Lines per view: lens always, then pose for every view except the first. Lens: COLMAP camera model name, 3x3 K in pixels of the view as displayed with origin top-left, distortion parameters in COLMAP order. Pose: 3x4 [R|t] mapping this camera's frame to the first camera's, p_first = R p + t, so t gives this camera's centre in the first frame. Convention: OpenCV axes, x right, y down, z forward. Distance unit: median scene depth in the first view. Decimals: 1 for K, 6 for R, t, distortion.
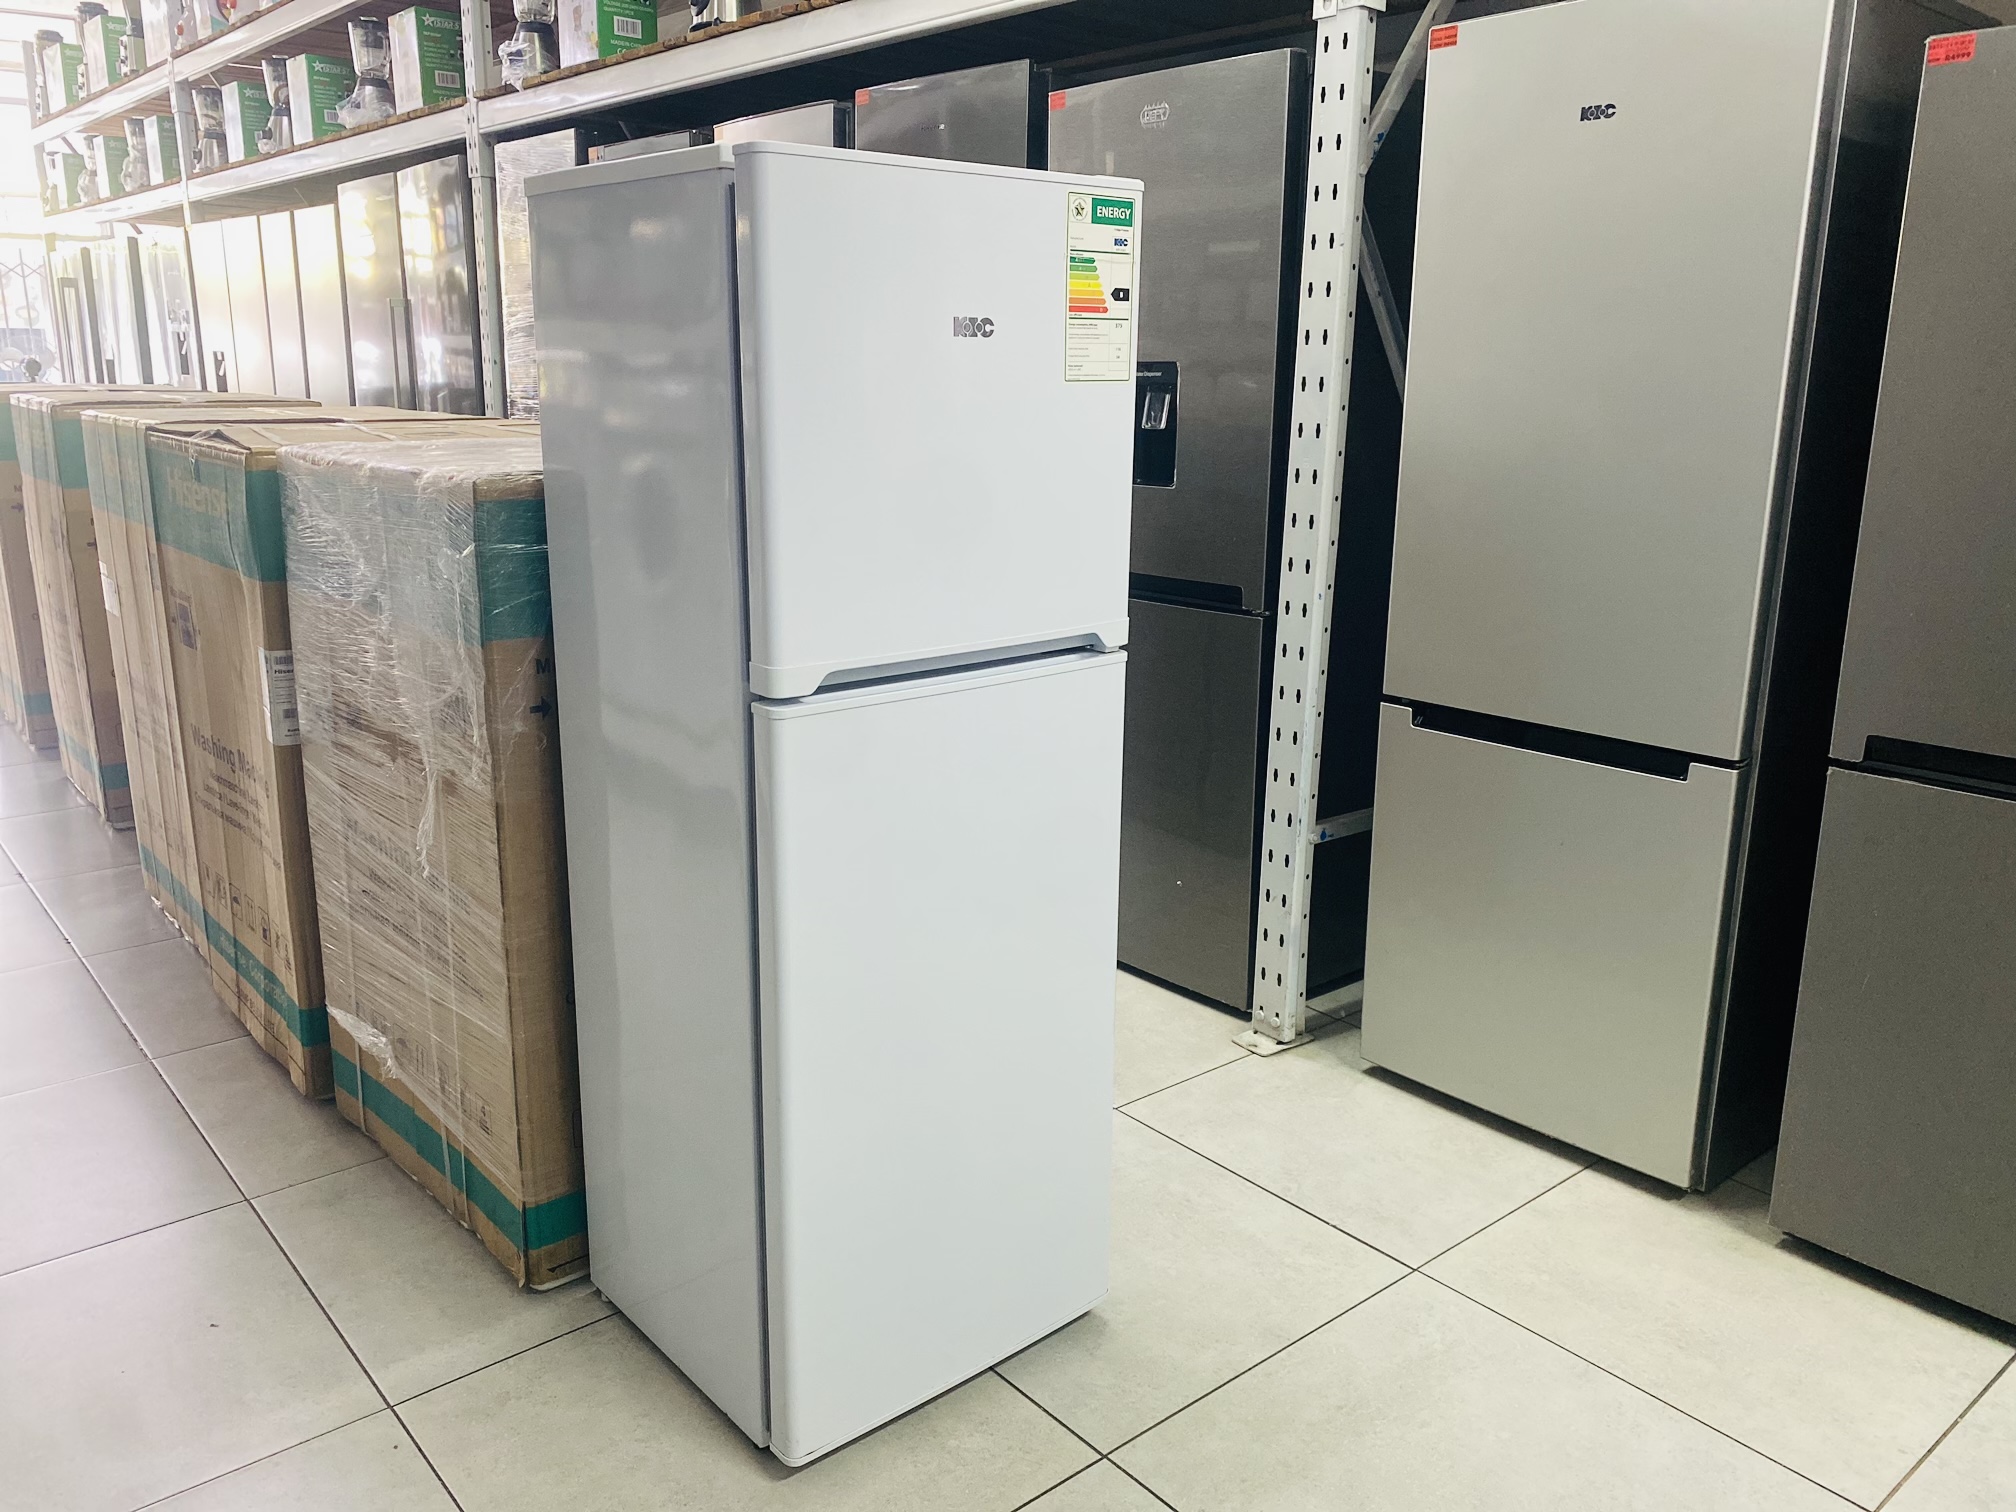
lens RADIAL K [[1537.8, 0, 1005.2], [0, 1537.8, 734.4], [0, 0, 1]] dist [0.017796, -0.016128]
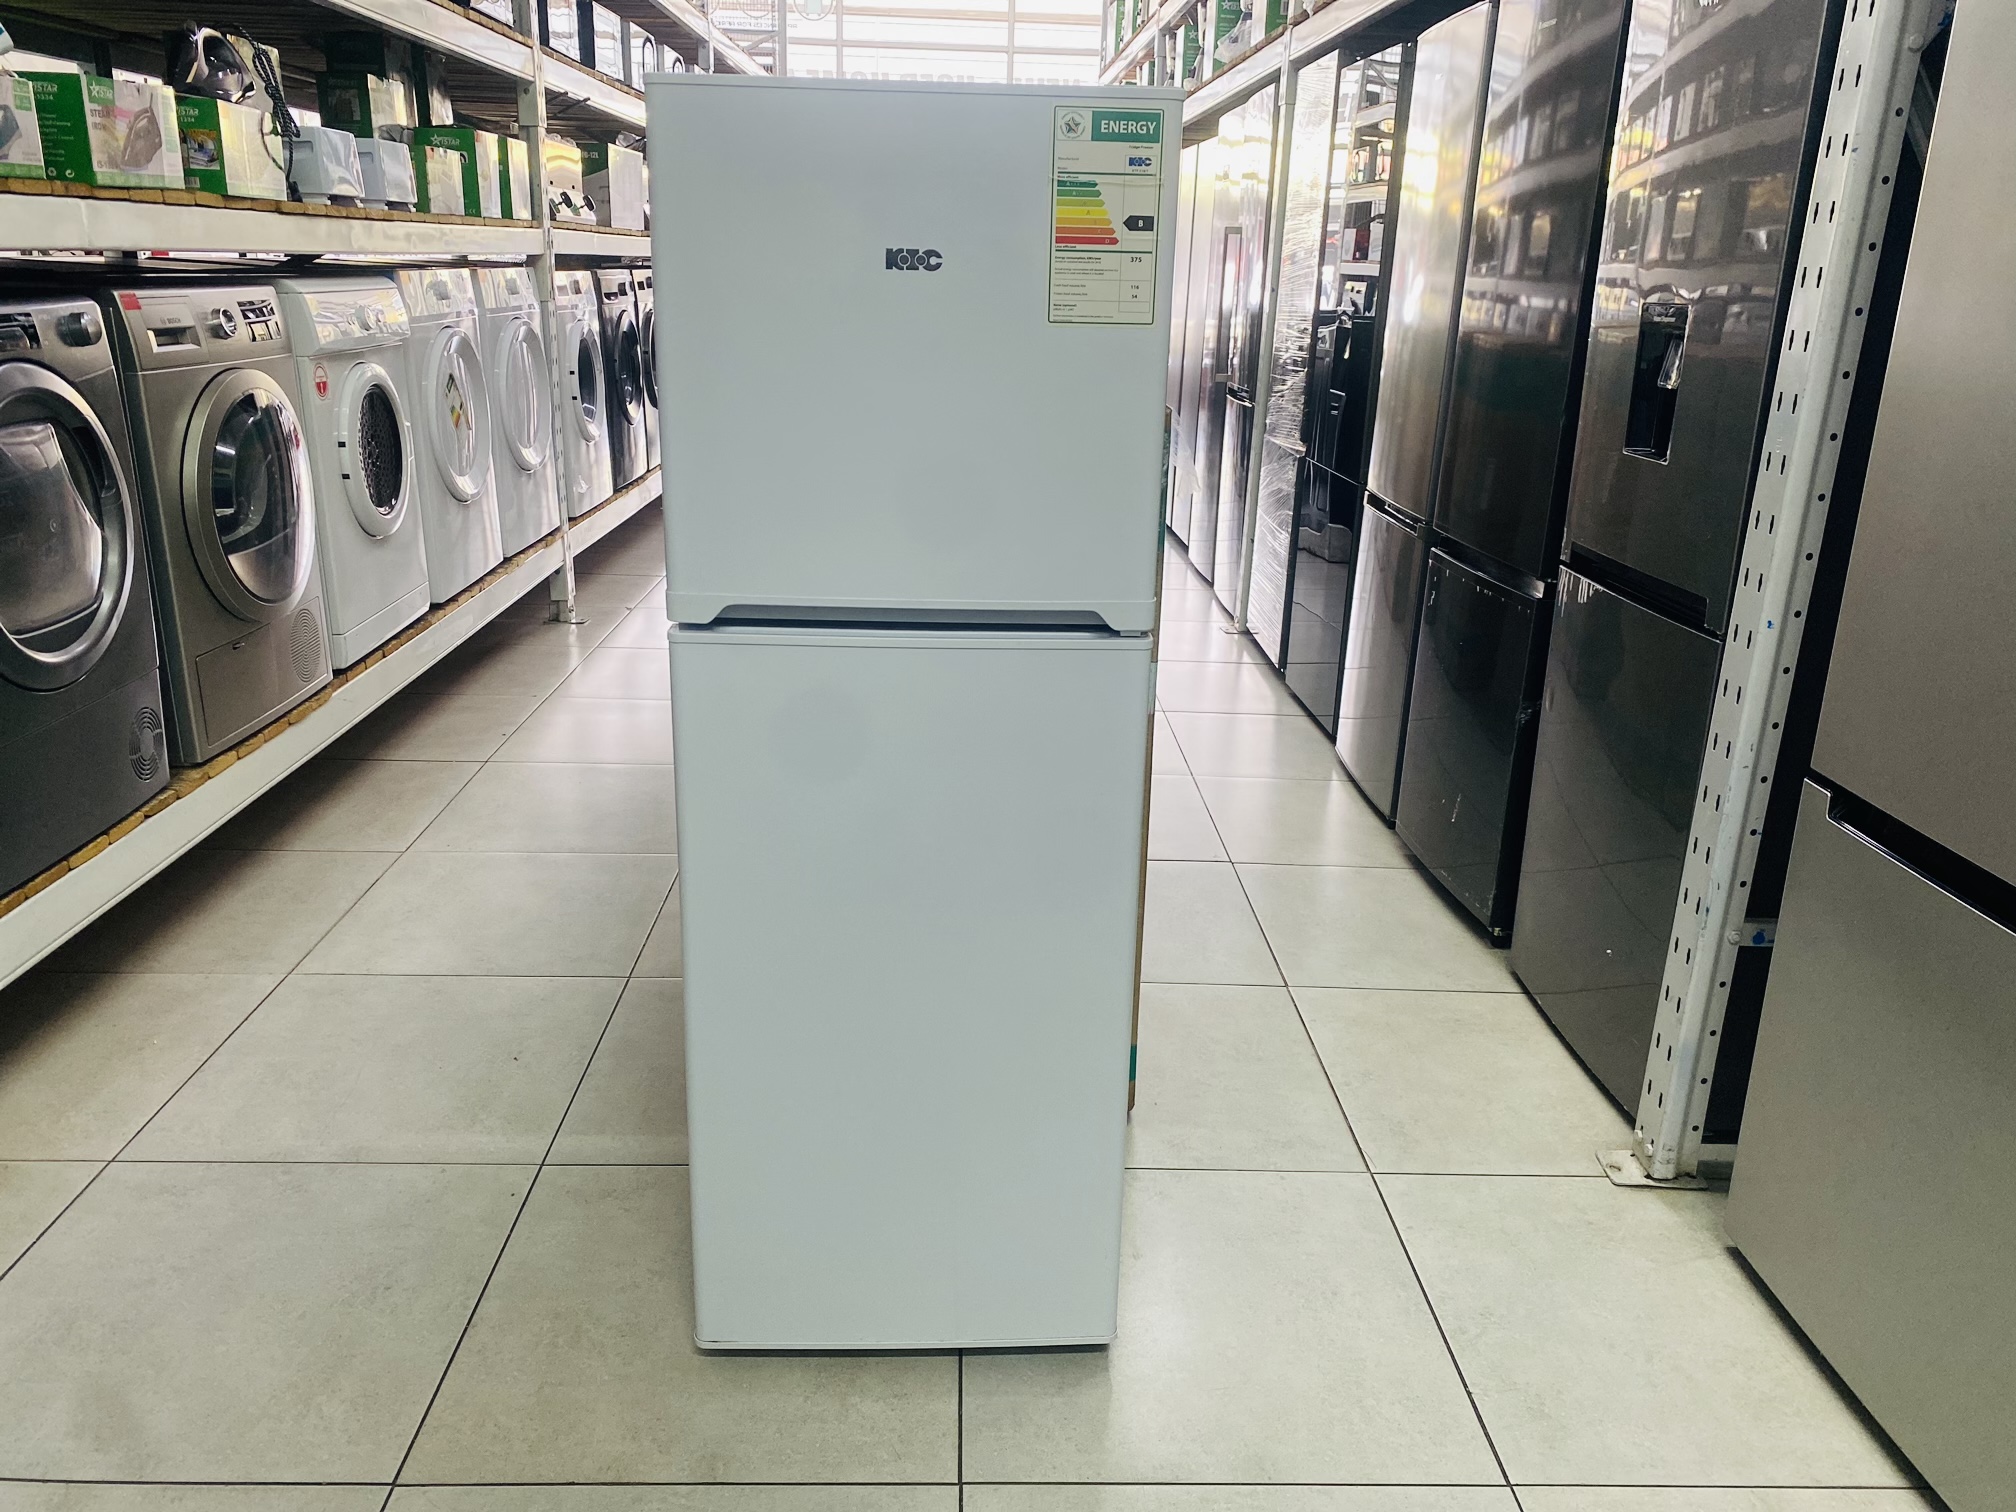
lens RADIAL K [[1537.8, 0, 1021.1], [0, 1537.8, 741.7], [0, 0, 1]] dist [0.017796, -0.016128]
pose [[0.784437, 0.193969, -0.589096, 0.355854], [-0.165726, 0.980853, 0.102280, -0.047950], [0.597656, 0.017396, 0.801564, 0.168057]]
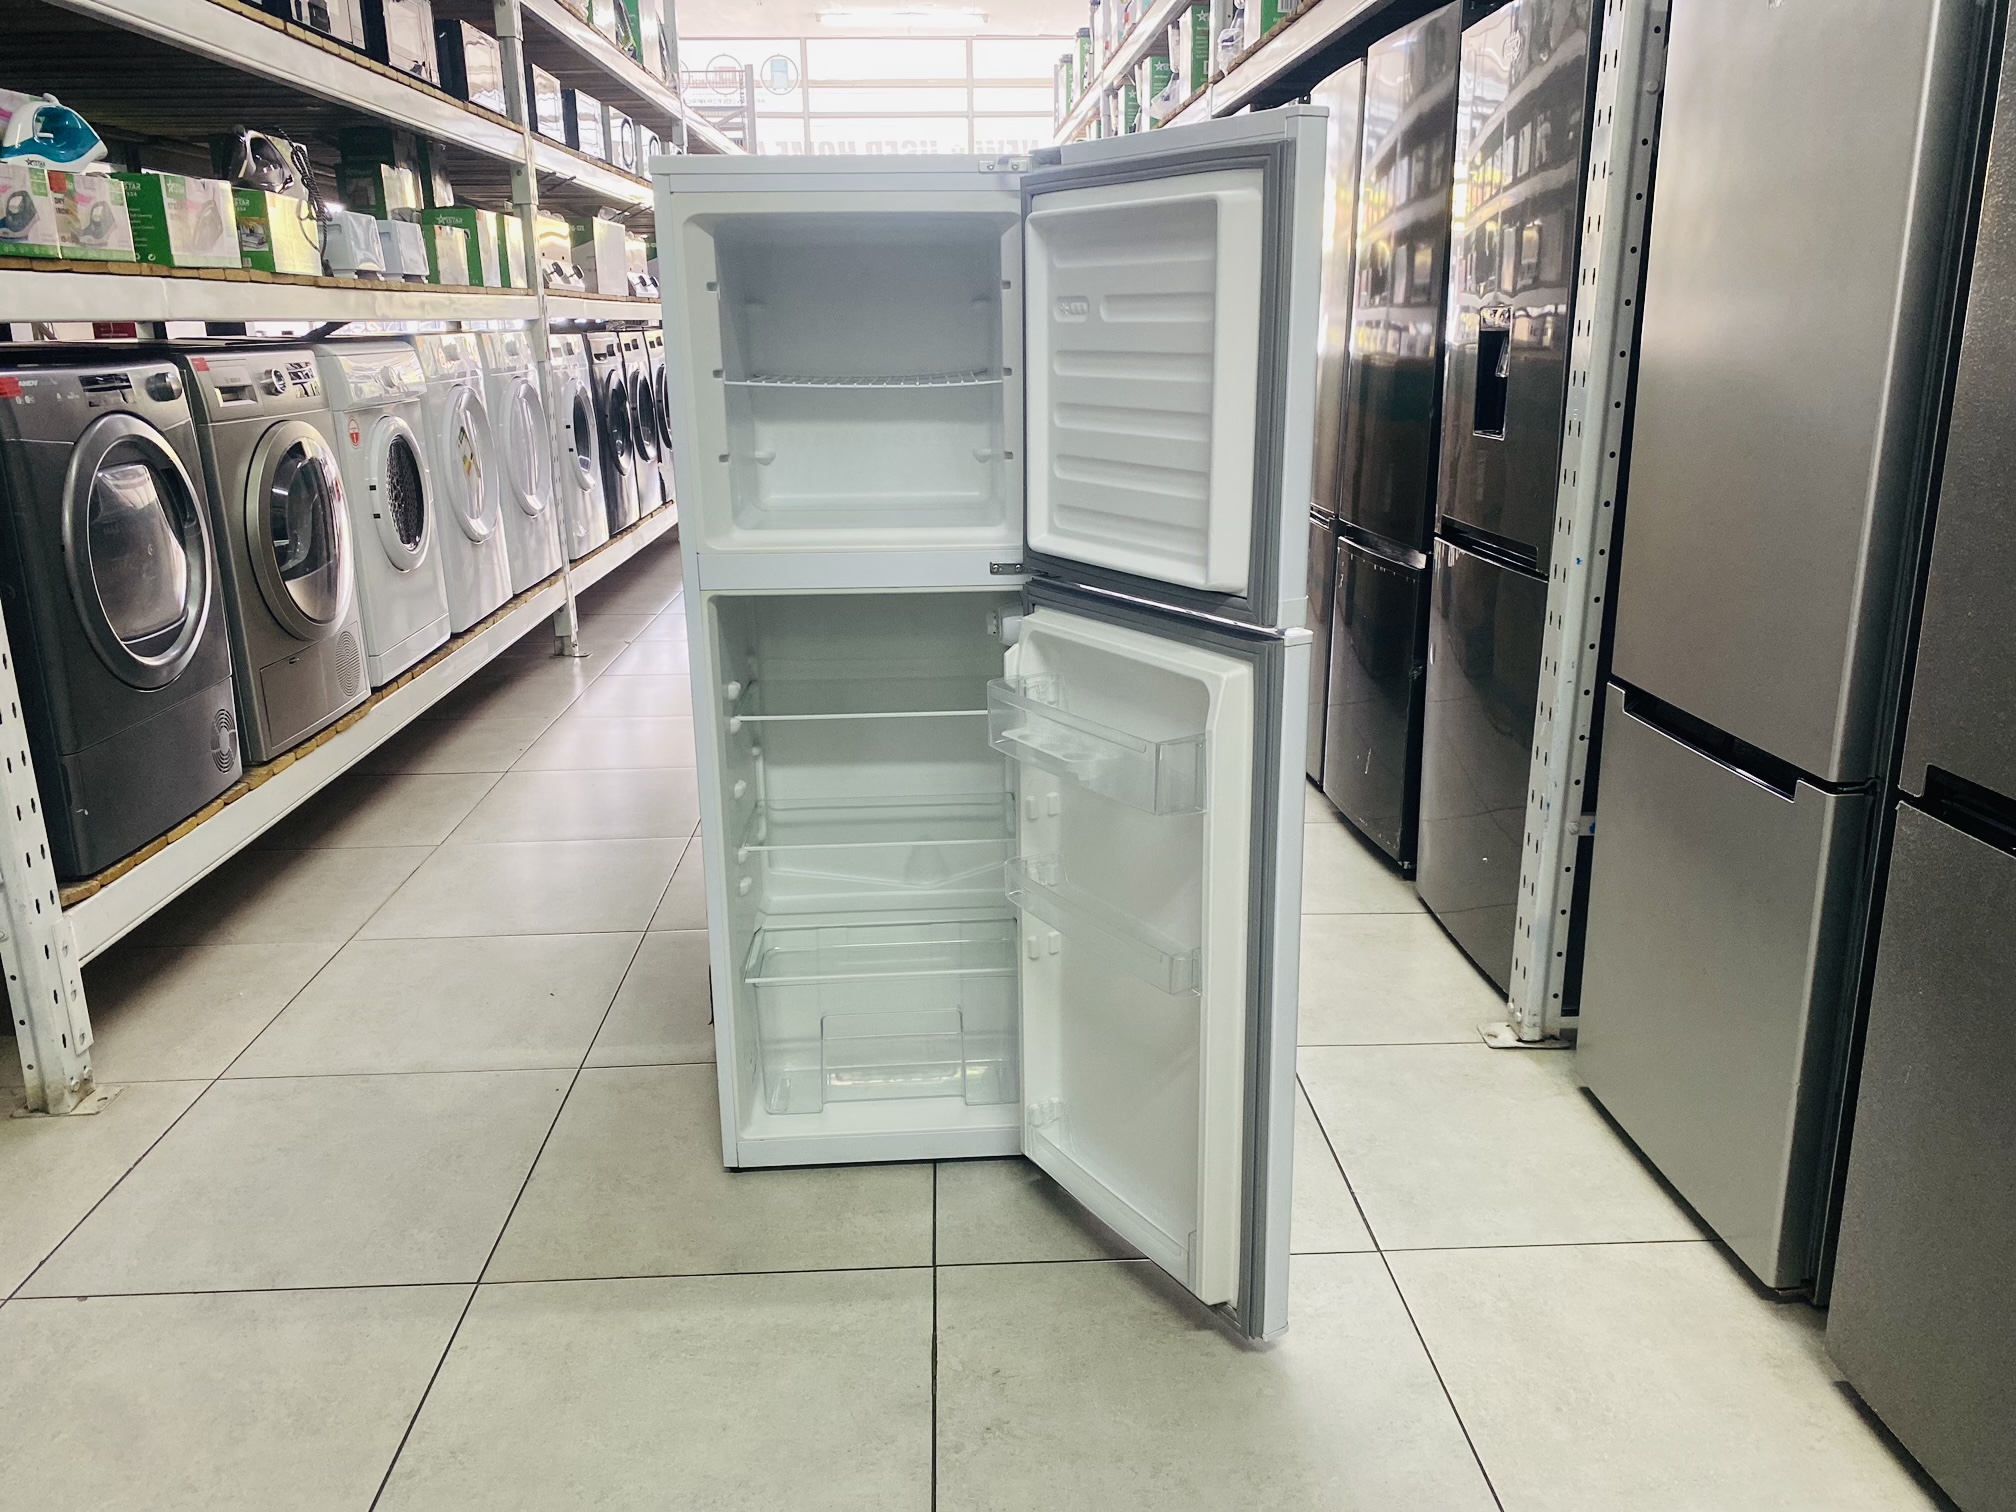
lens RADIAL K [[1537.8, 0, 1017.2], [0, 1537.8, 743.2], [0, 0, 1]] dist [0.017796, -0.016128]
pose [[0.792123, 0.140064, -0.594074, 0.476026], [-0.122830, 0.989982, 0.069629, -0.005833], [0.597875, 0.017815, 0.801391, 0.065347]]
